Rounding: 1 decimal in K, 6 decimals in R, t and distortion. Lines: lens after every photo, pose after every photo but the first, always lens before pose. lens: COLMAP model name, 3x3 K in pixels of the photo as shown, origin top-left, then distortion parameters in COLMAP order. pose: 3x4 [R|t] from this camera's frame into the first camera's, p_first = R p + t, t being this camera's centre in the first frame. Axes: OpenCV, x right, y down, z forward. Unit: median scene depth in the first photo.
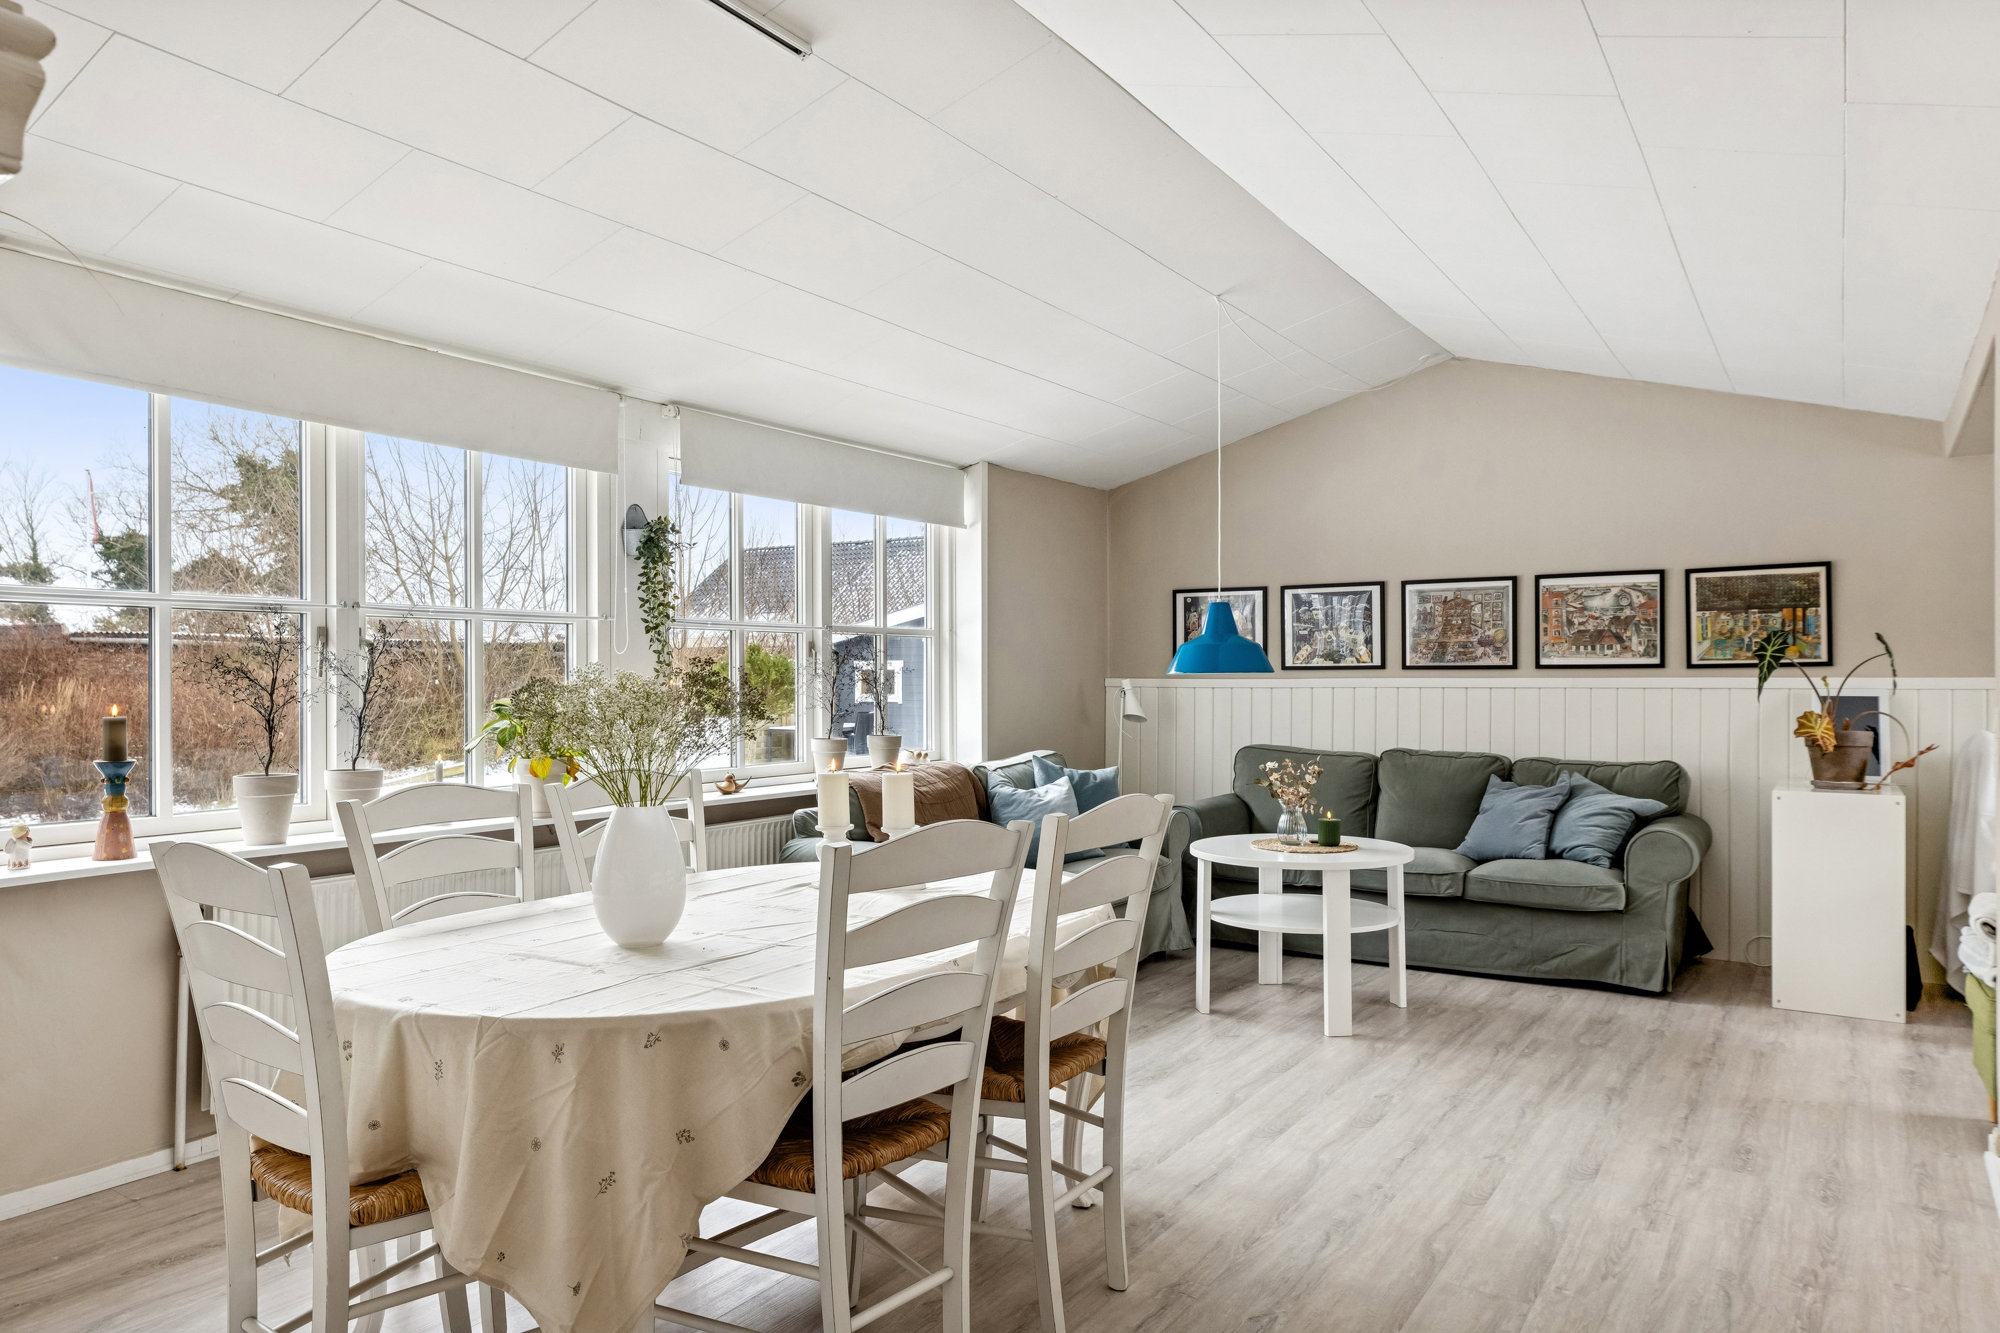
lens RADIAL K [[1288.2, 0, 1000.0], [0, 1288.2, 666.5], [0, 0, 1]] dist [0.000113, -0.000493]
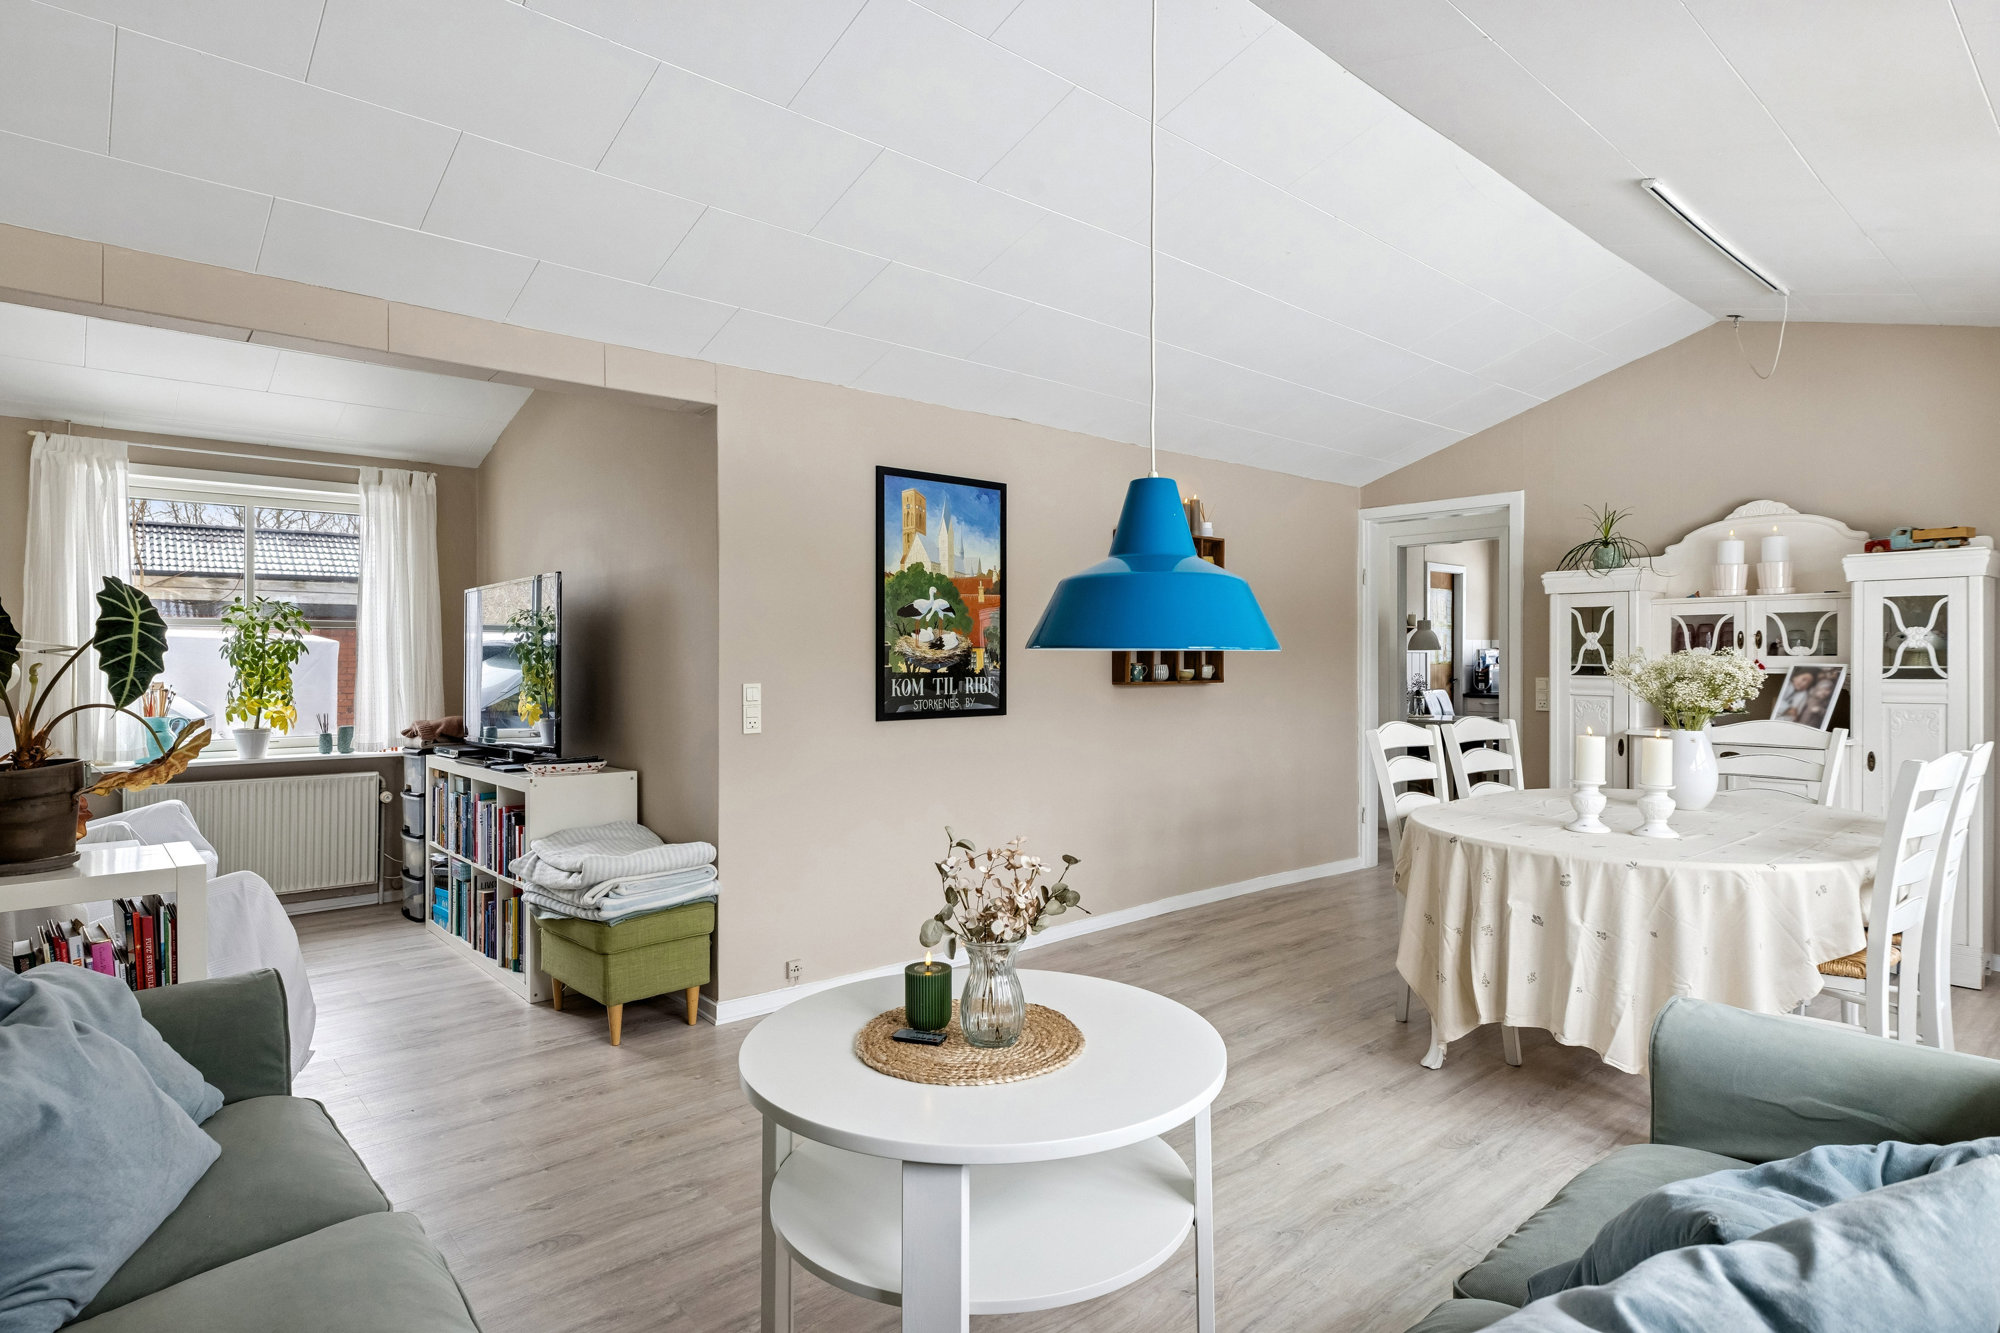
lens RADIAL K [[1084.8, 0, 1000.0], [0, 1084.8, 666.5], [0, 0, 1]] dist [0.001194, 0.002619]
pose [[-0.966687, 0.008504, 0.255820, 0.192000], [0.008296, 0.999964, -0.001891, 0.012144], [-0.255827, 0.000294, -0.966723, 2.066087]]
